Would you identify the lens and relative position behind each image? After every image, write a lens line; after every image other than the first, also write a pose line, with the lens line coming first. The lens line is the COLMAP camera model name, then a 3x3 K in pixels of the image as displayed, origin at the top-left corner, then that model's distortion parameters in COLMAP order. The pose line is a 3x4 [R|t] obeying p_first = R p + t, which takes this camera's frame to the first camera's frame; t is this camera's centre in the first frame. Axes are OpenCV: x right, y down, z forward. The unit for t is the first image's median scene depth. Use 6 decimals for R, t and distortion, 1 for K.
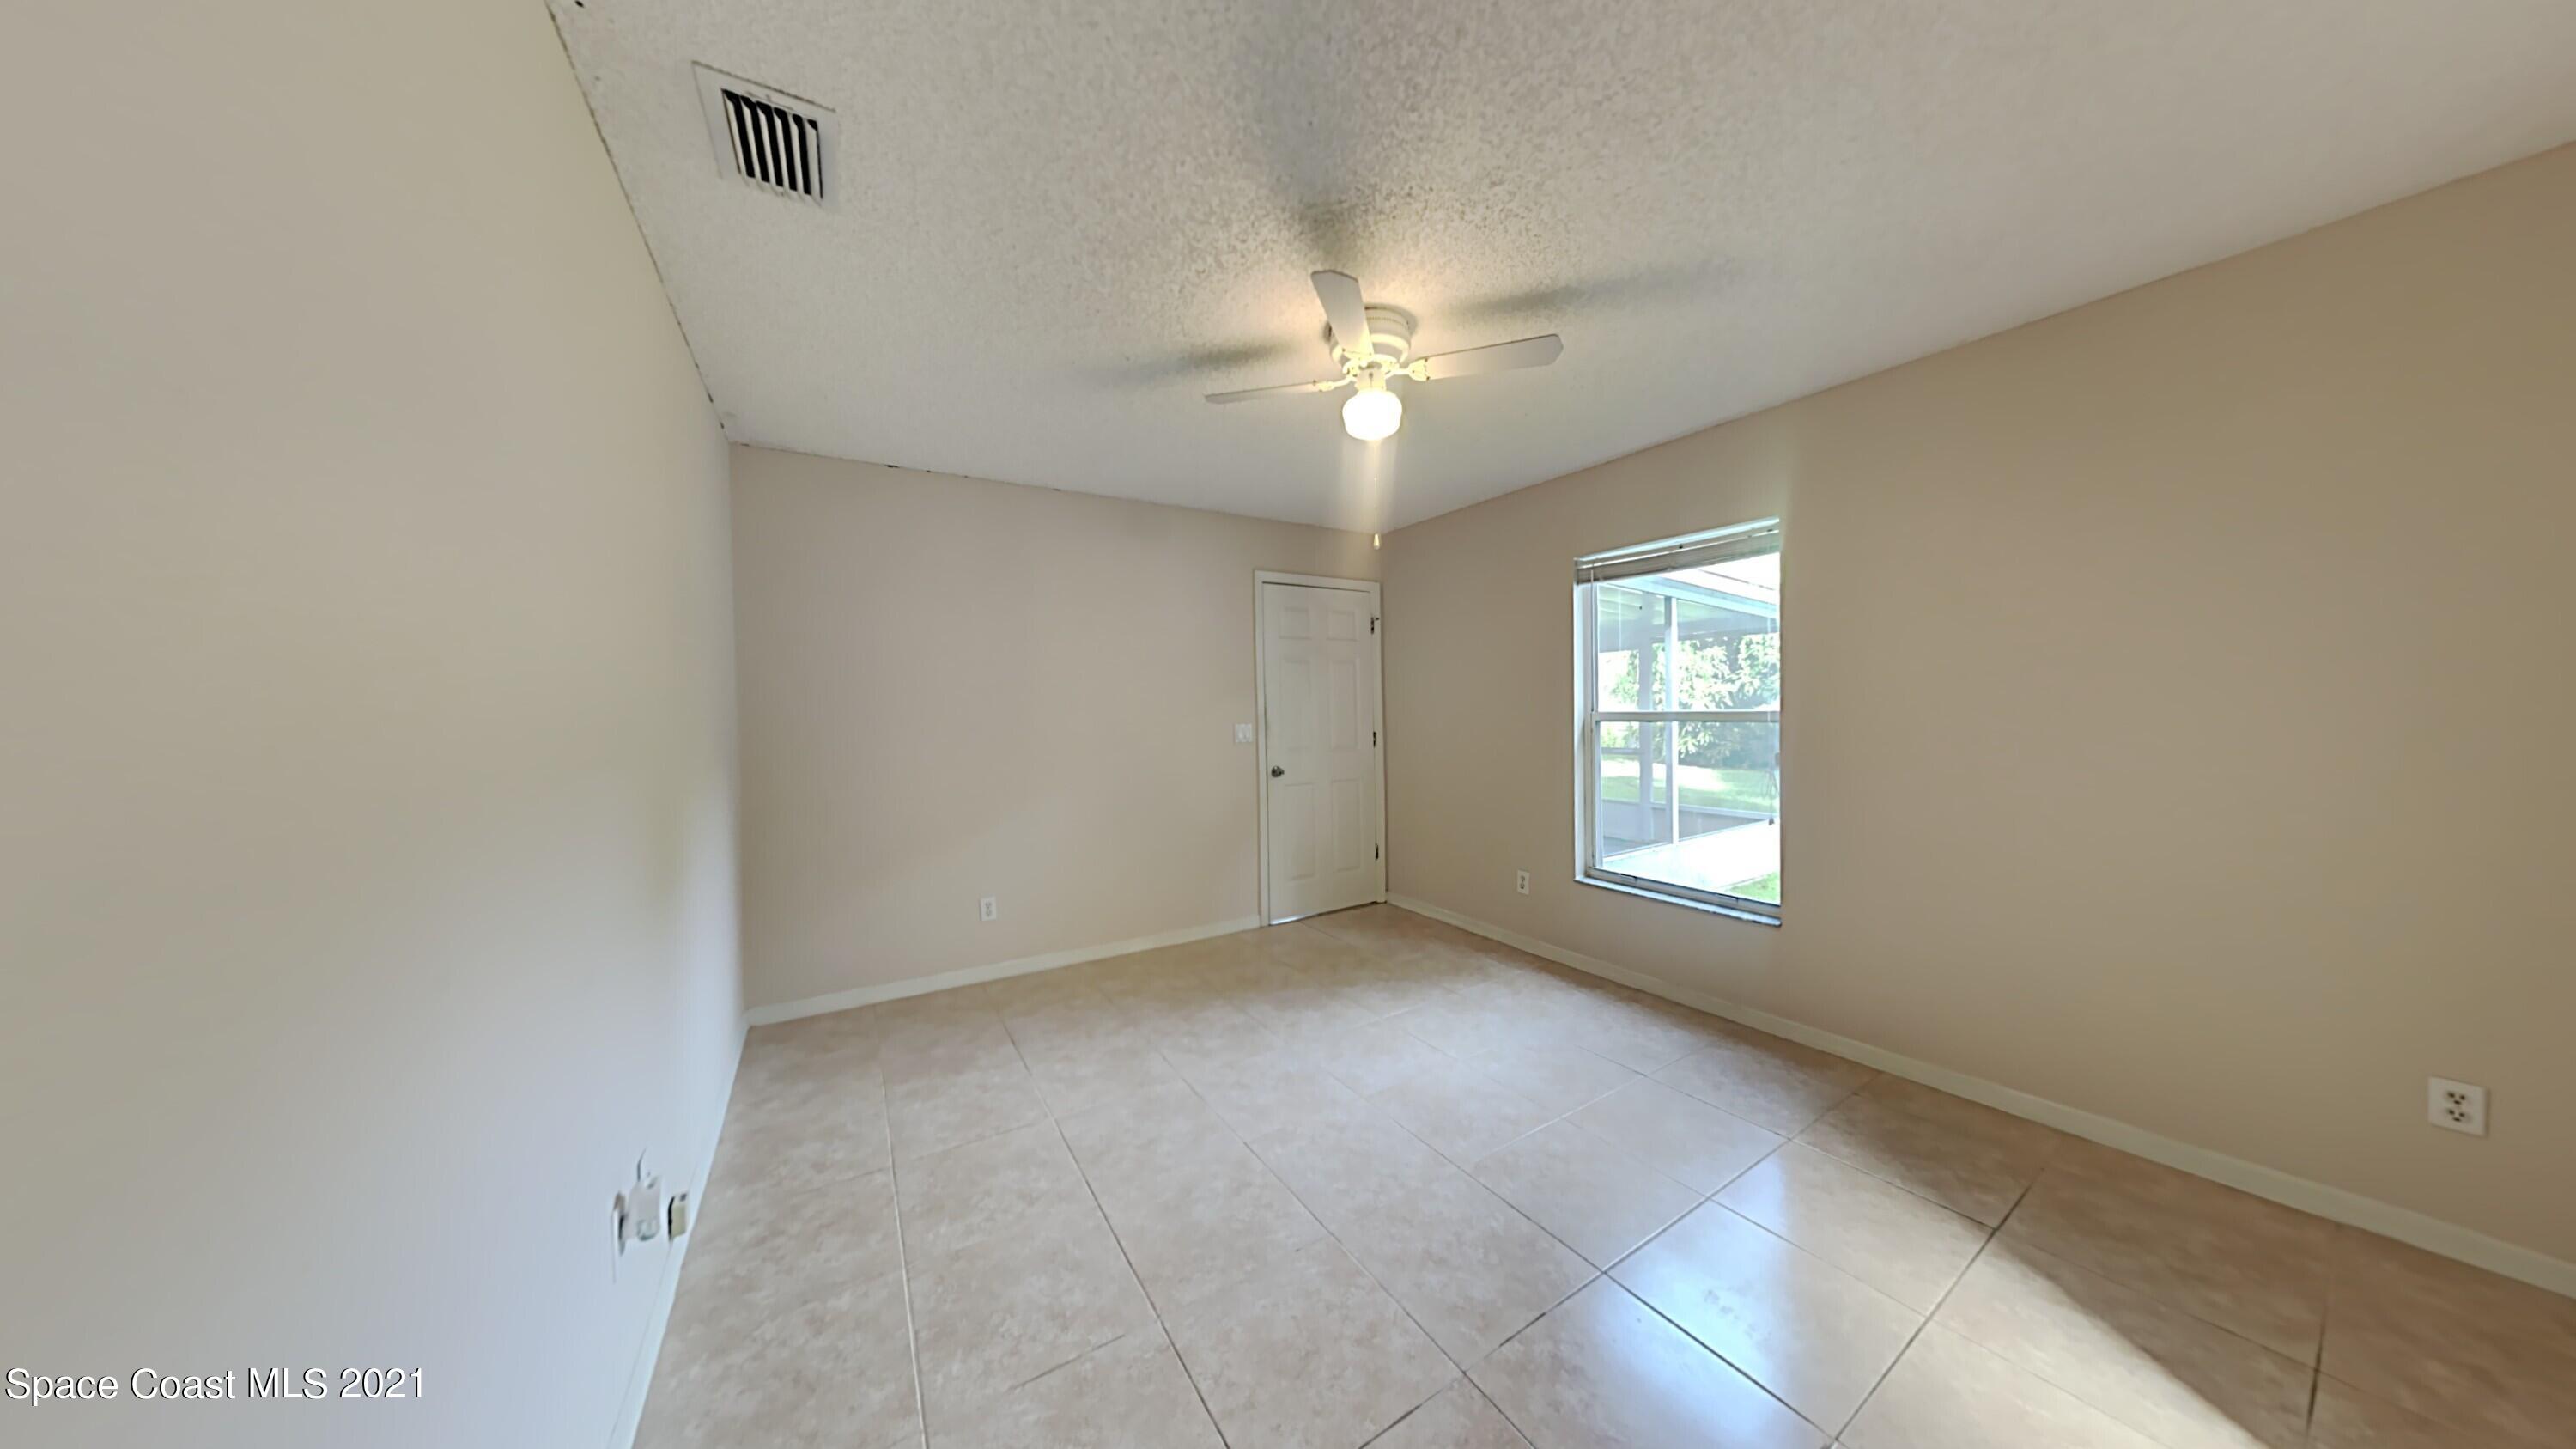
lens RADIAL K [[723.7, 0, 1298.3], [0, 723.7, 722.0], [0, 0, 1]] dist [-0.000544, 0.000057]
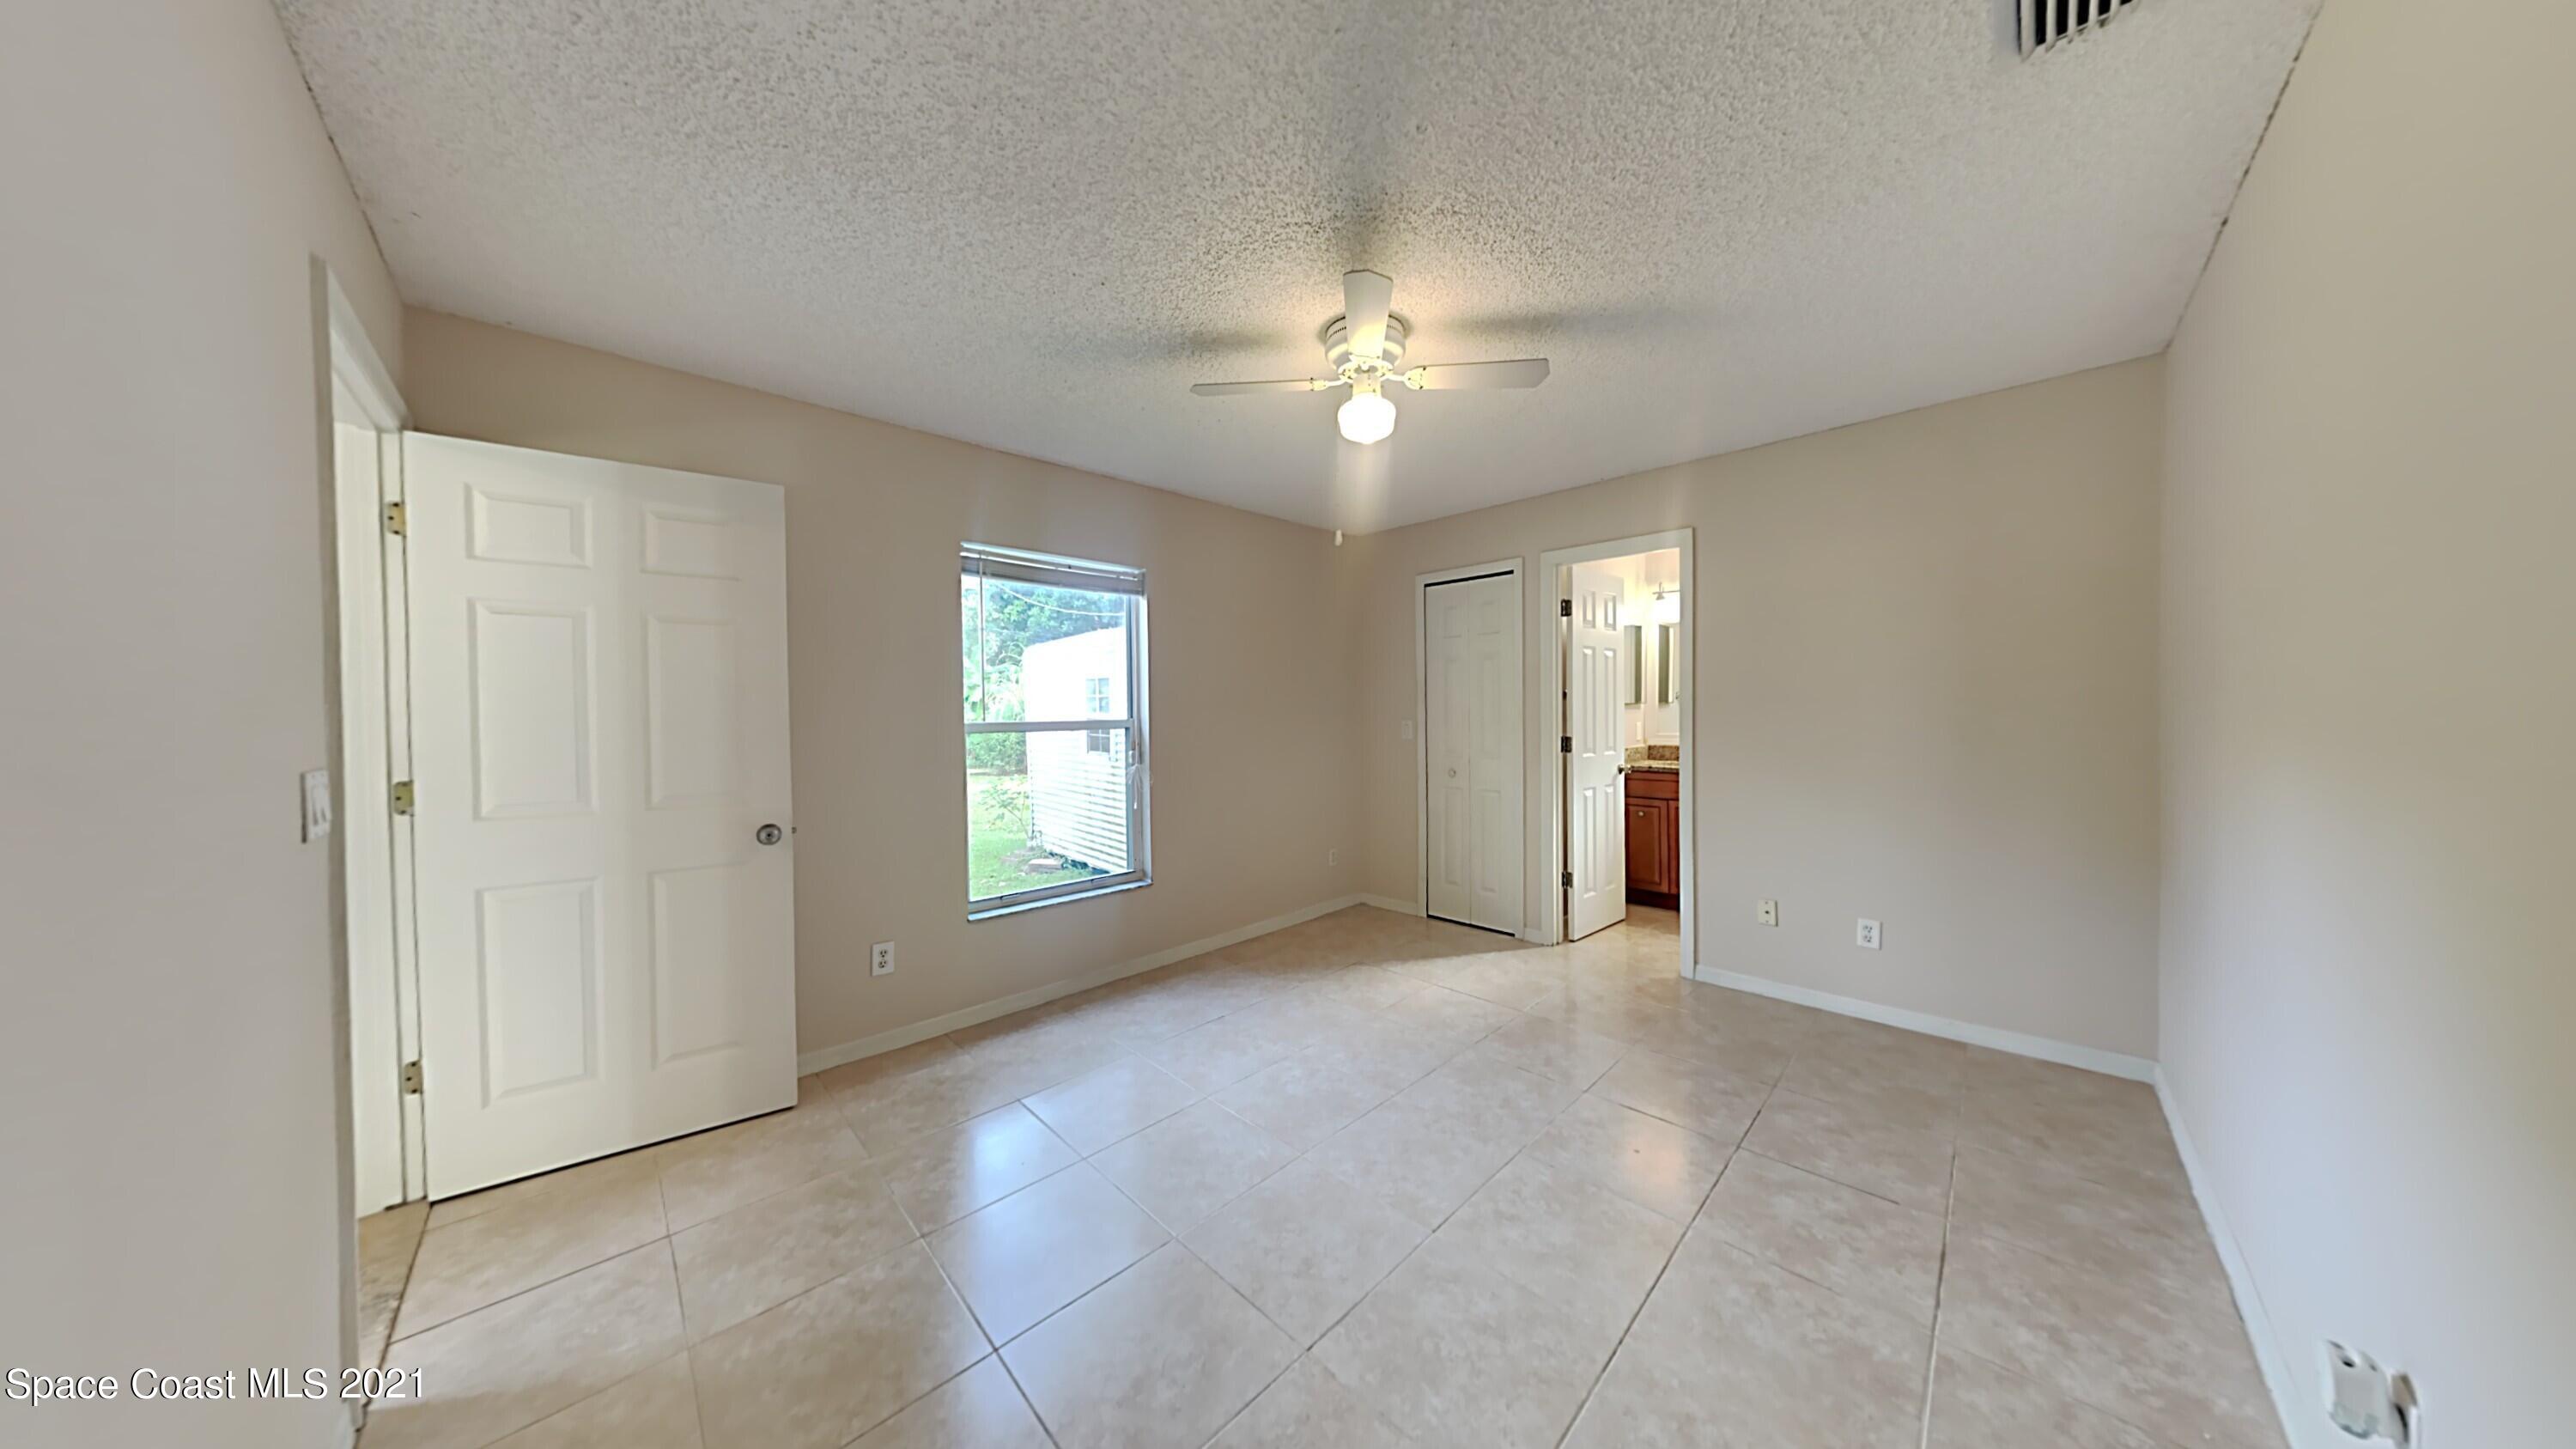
lens RADIAL K [[723.7, 0, 1287.2], [0, 723.7, 723.9], [0, 0, 1]] dist [-0.000544, 0.000057]
pose [[-0.219602, 0.005544, 0.975574, -0.999550], [0.035255, 0.999376, 0.002256, 0.000215], [-0.974952, 0.034889, -0.219661, 1.569056]]
